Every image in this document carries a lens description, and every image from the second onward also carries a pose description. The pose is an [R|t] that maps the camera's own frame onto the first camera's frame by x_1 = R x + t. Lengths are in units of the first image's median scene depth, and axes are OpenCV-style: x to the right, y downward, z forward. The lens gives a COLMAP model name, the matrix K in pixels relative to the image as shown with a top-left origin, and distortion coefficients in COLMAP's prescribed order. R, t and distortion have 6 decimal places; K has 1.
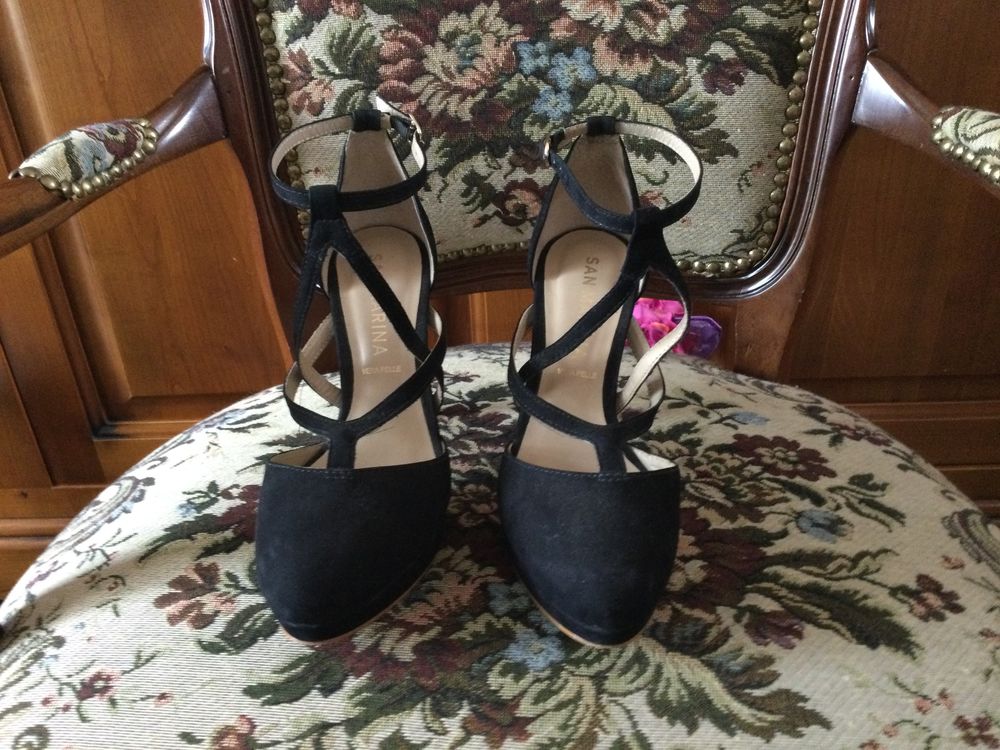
lens RADIAL K [[900.1, 0, 504.5], [0, 900.1, 377.0], [0, 0, 1]] dist [0.086753, -0.183663]
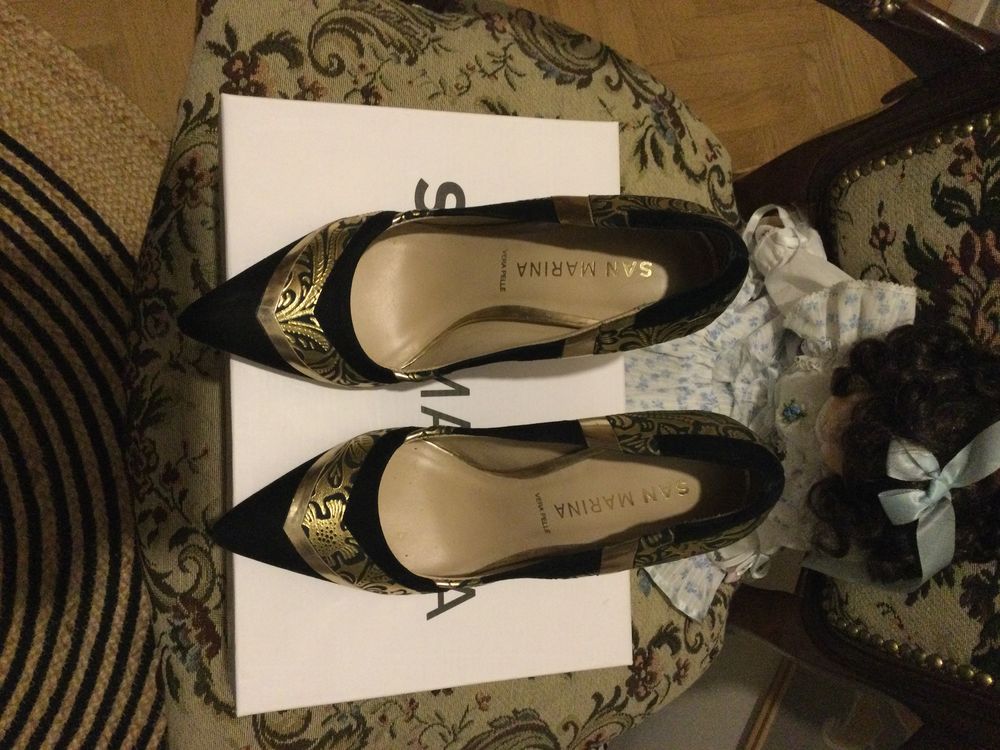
lens RADIAL K [[900.1, 0, 503.3], [0, 900.1, 377.2], [0, 0, 1]] dist [0.086753, -0.183663]
pose [[0.001850, 0.999925, -0.012125, 0.025539], [-0.798237, 0.008780, 0.602279, -0.555078], [0.602340, 0.008565, 0.798193, -0.051153]]
